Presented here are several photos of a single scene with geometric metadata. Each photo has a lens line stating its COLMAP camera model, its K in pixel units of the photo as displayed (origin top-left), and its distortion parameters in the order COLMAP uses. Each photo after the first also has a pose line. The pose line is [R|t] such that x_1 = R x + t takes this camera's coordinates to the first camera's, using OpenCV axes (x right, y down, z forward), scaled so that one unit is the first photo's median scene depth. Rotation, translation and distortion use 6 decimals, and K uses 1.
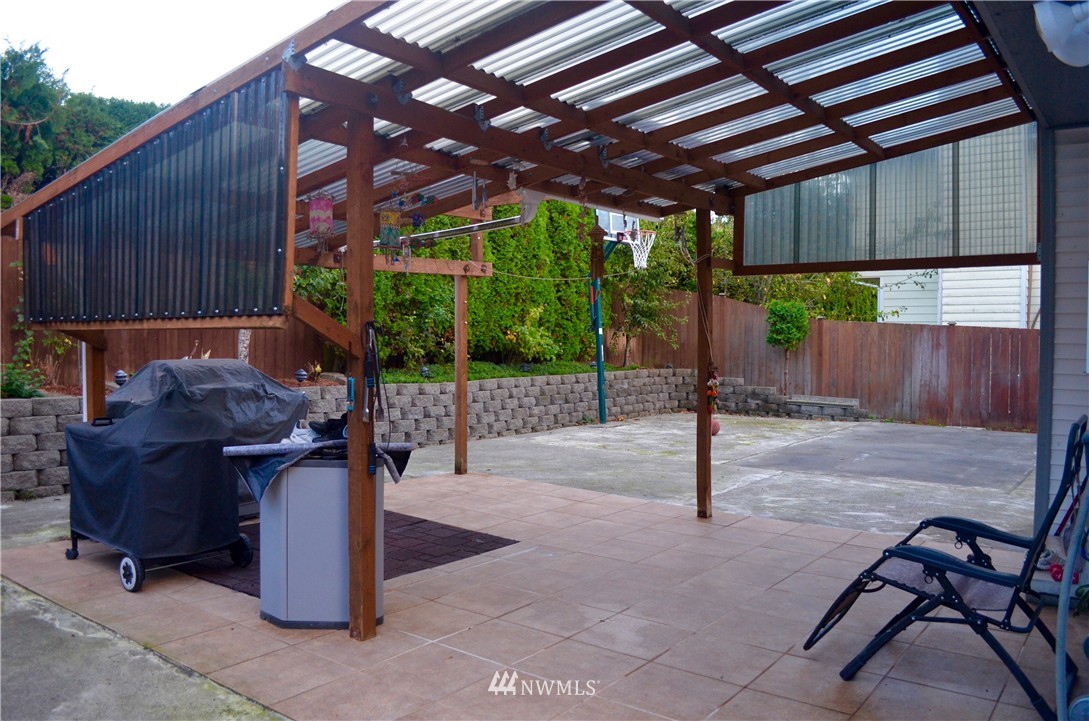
lens RADIAL K [[840.9, 0, 545.5], [0, 840.9, 342.5], [0, 0, 1]] dist [0.004097, 0.004061]
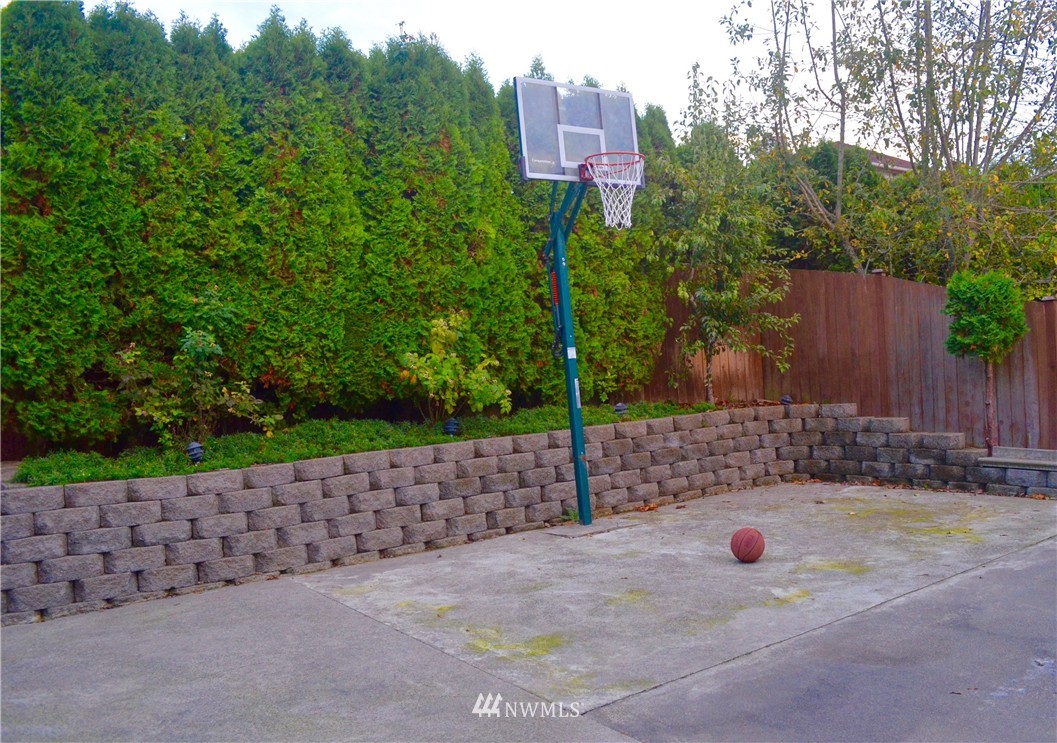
lens RADIAL K [[980.1, 0, 528.5], [0, 980.1, 371.5], [0, 0, 1]] dist [-0.052364, 0.006564]
pose [[0.963557, -0.055160, -0.261753, 0.182436], [0.057703, 0.998332, 0.002032, -0.004053], [0.261205, -0.017062, 0.965133, 0.349925]]
